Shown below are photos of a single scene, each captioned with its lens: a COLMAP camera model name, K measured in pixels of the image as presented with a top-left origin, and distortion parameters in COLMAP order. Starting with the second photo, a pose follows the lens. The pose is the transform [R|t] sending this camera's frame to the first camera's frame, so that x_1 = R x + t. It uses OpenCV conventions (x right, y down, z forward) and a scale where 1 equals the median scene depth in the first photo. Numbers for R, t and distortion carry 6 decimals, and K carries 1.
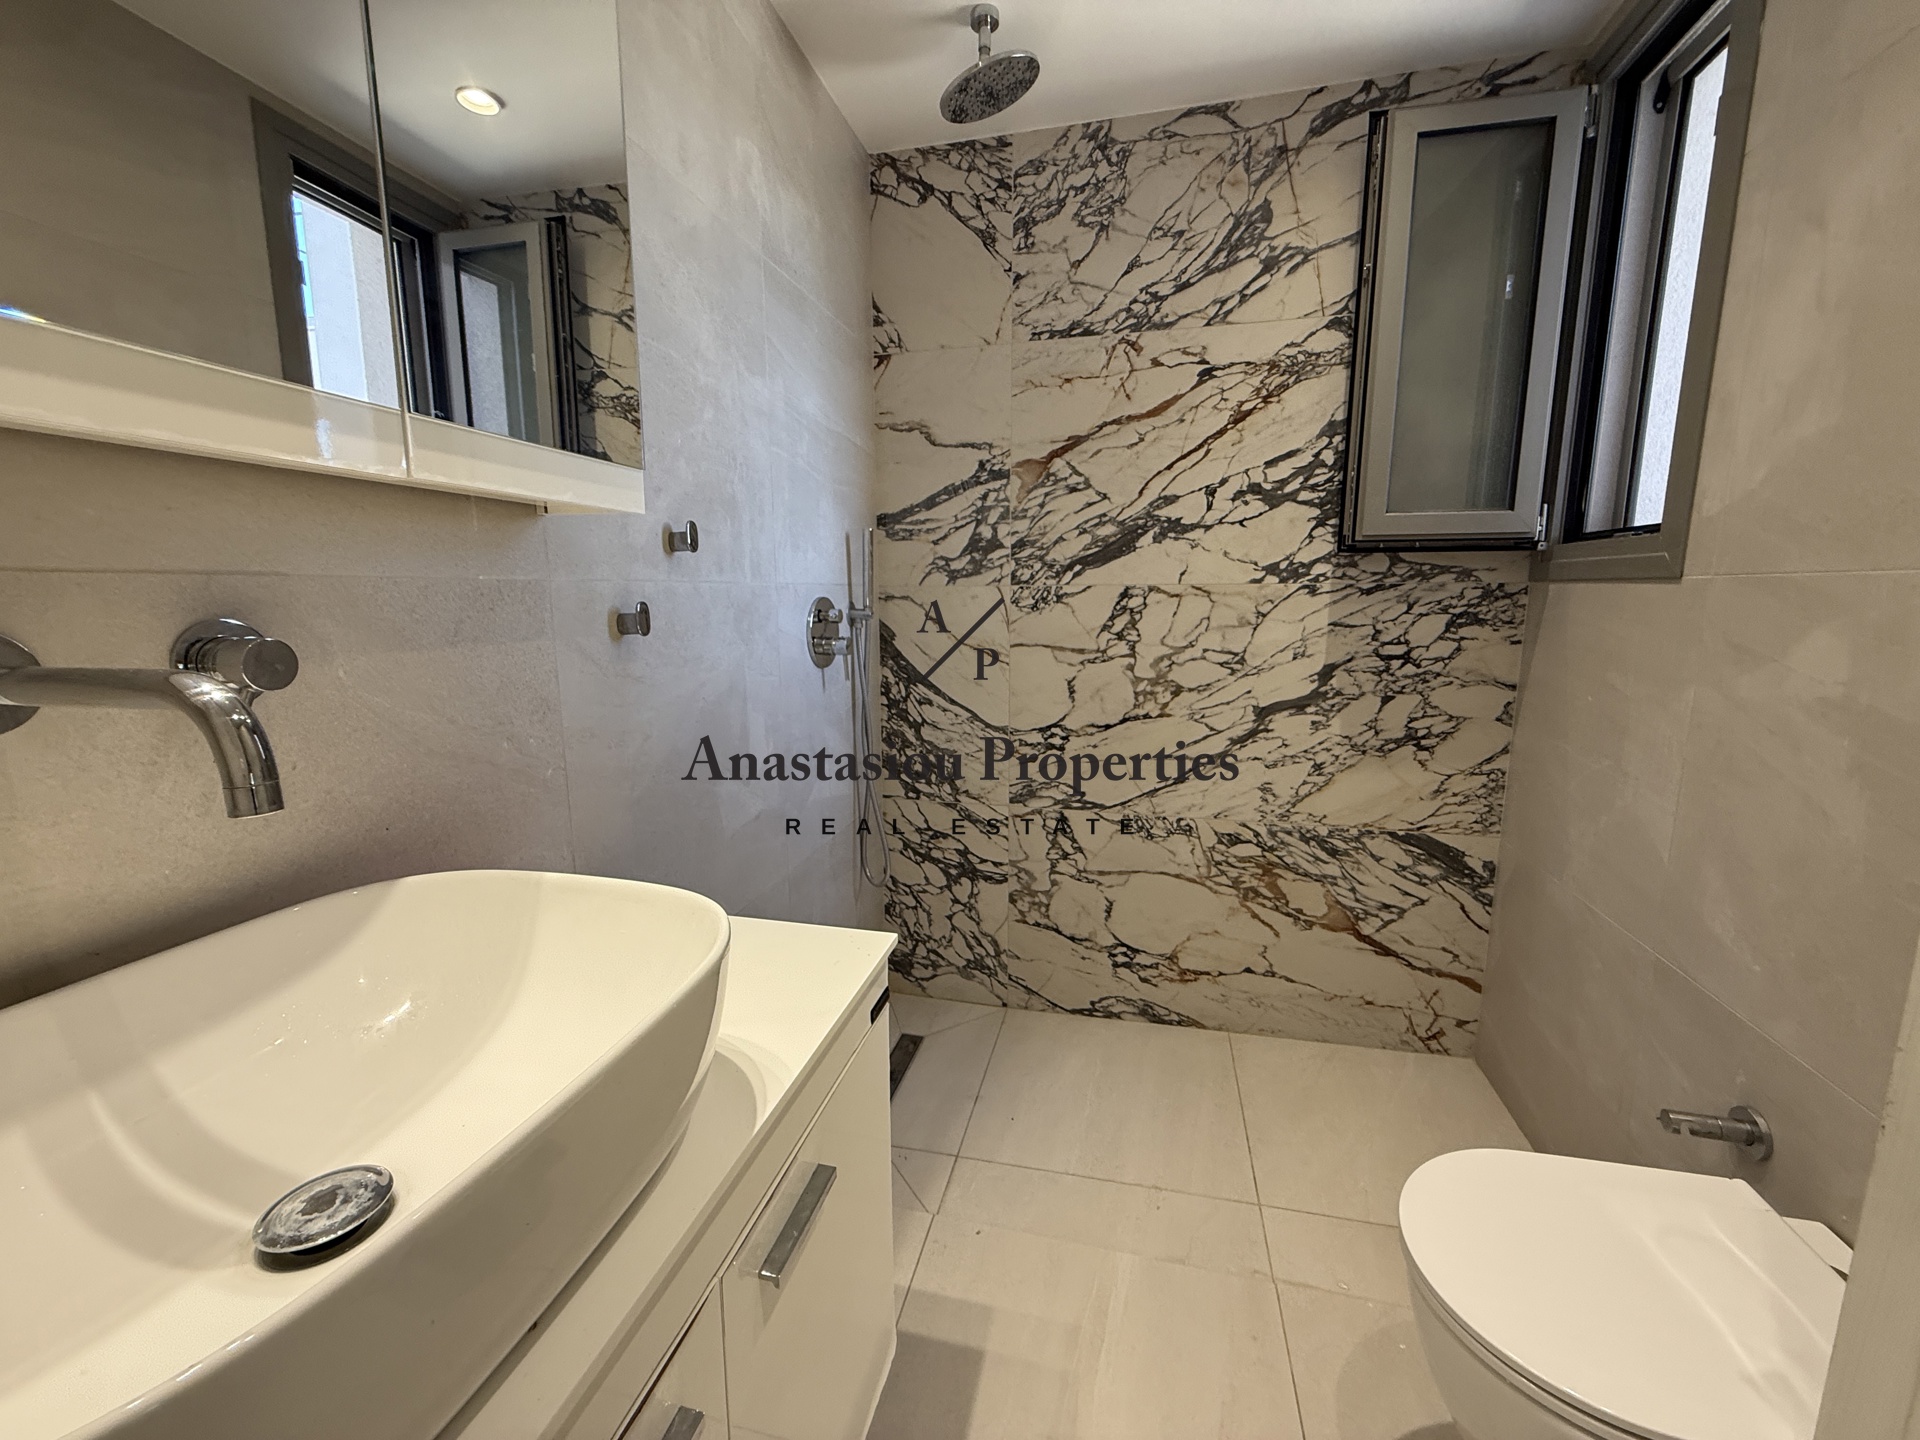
lens RADIAL K [[765.0, 0, 953.2], [0, 765.0, 718.2], [0, 0, 1]] dist [0.003962, 0.000694]
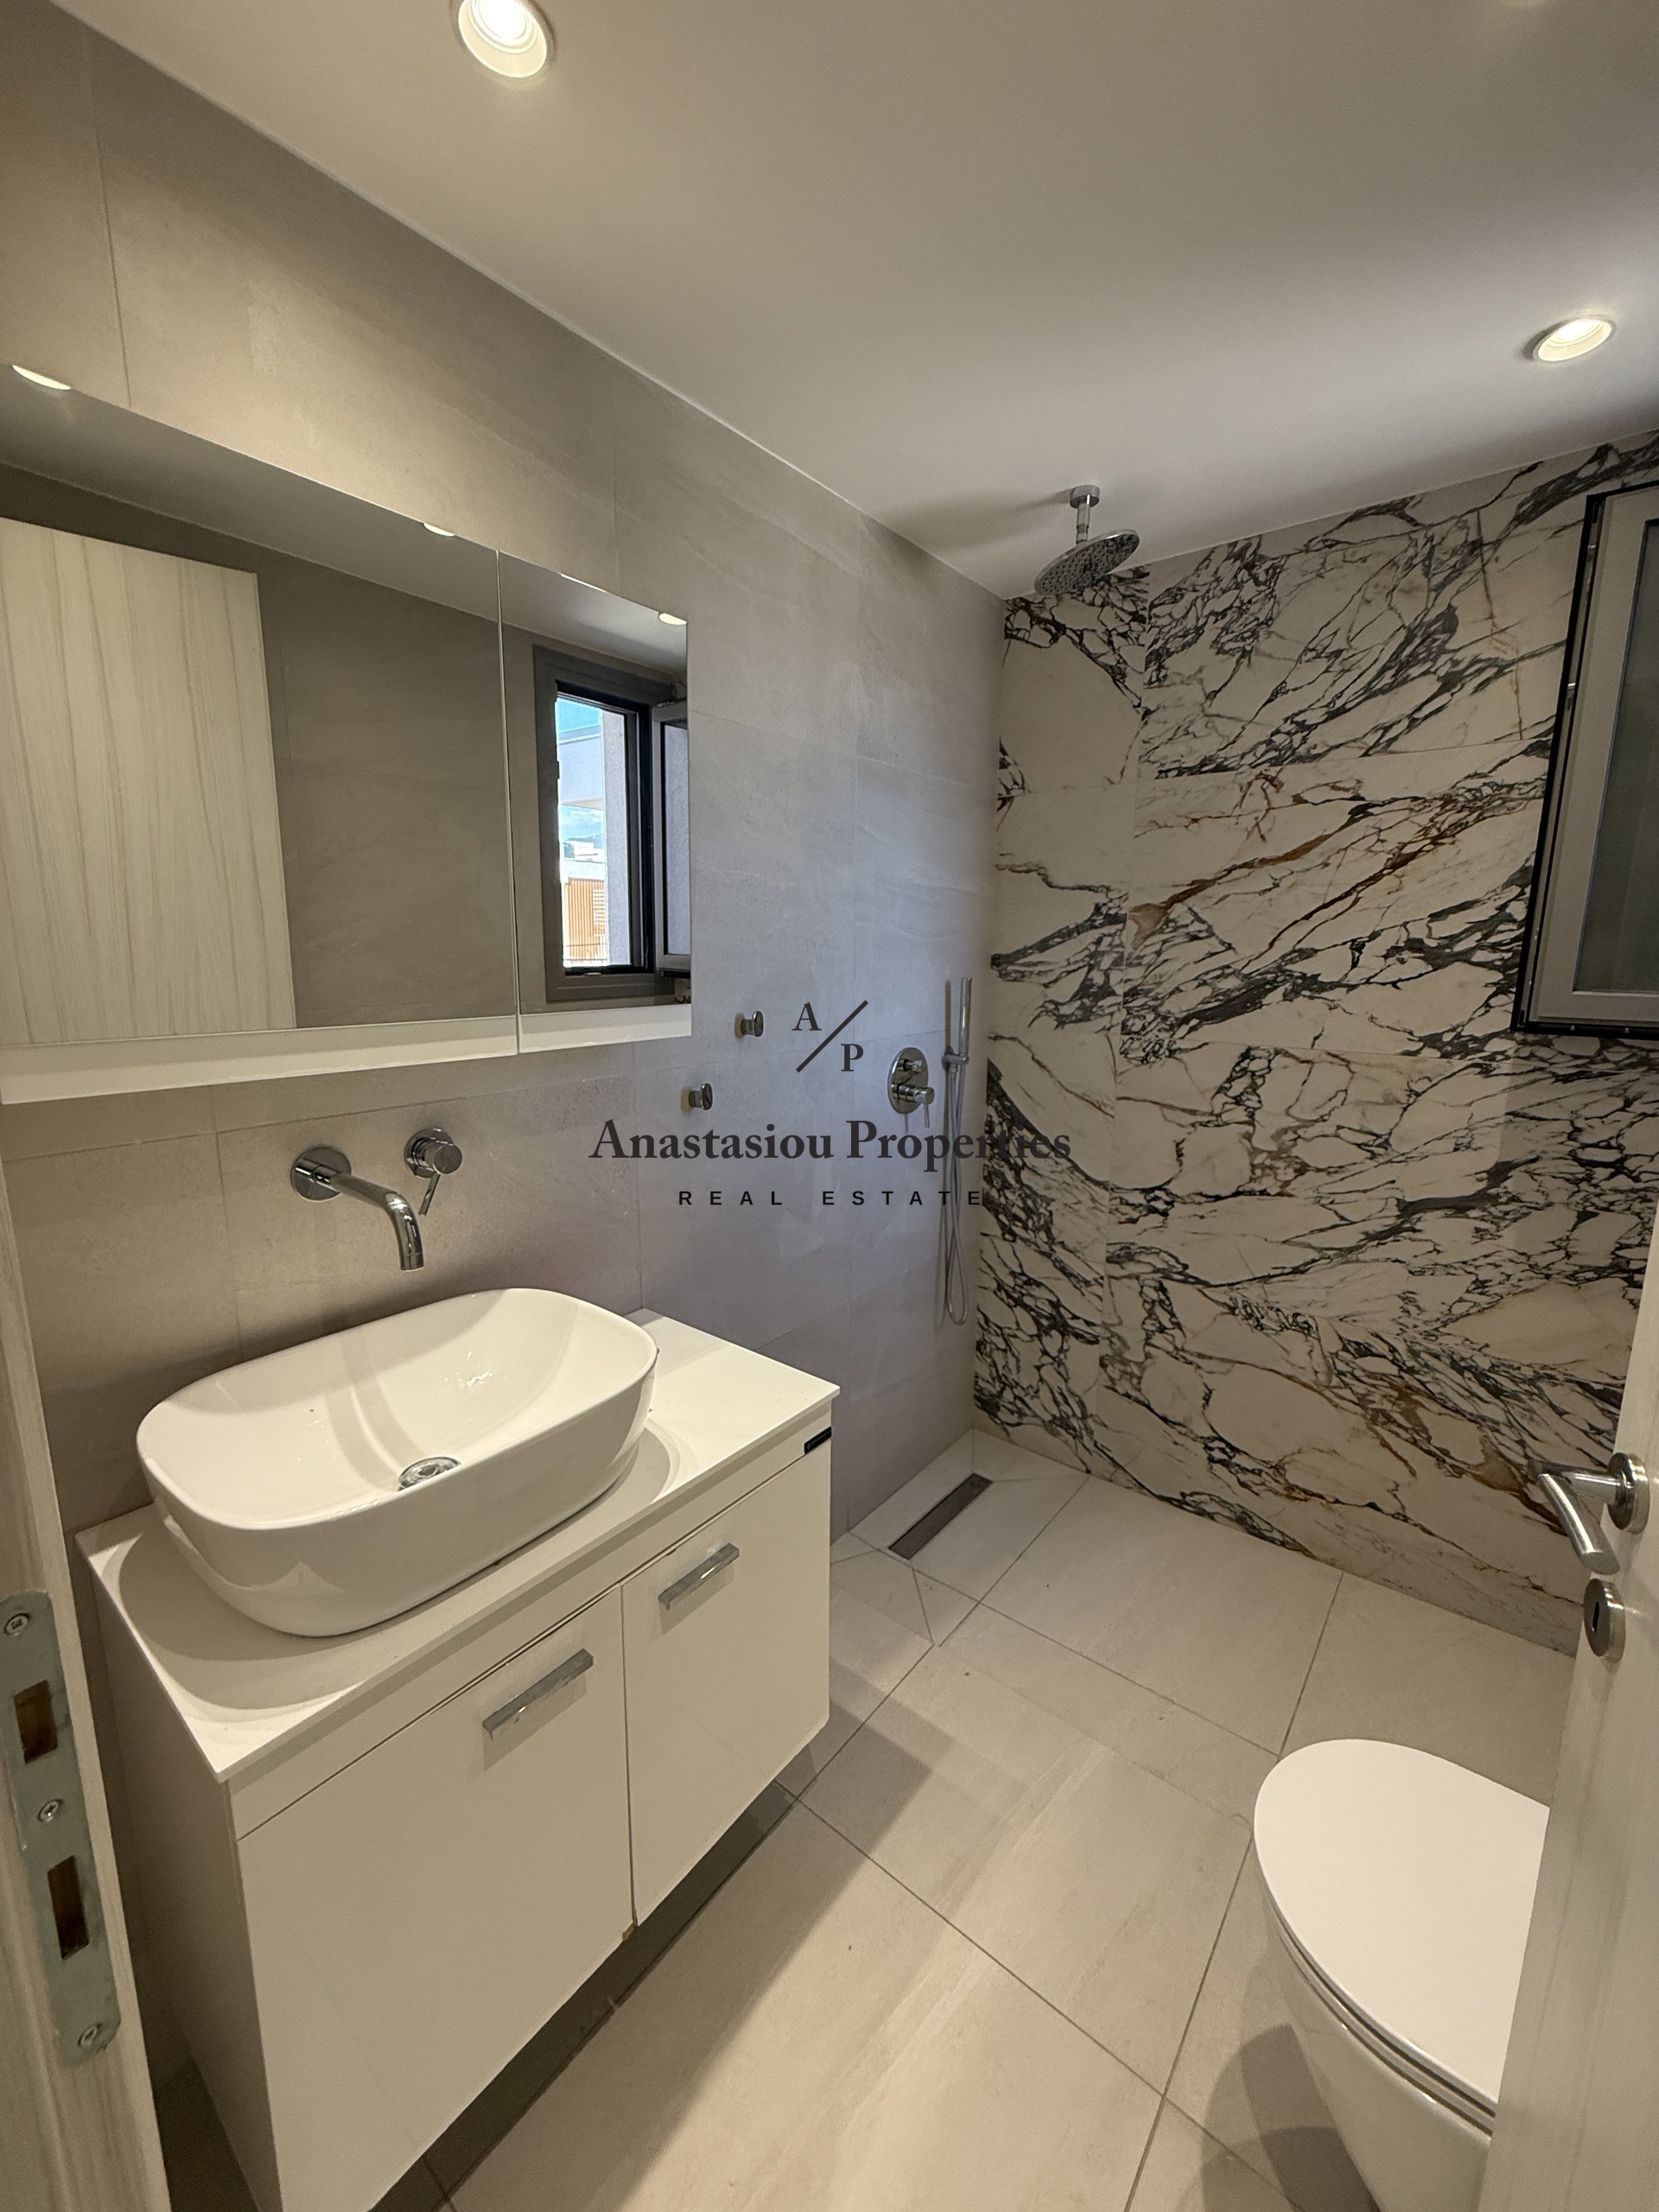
lens RADIAL K [[881.4, 0, 837.2], [0, 881.4, 1104.2], [0, 0, 1]] dist [0.003962, 0.000694]
pose [[0.908119, 0.088373, -0.409280, 0.221797], [-0.080759, 0.996087, 0.035889, -0.105188], [0.410850, 0.000462, 0.911703, -0.138681]]
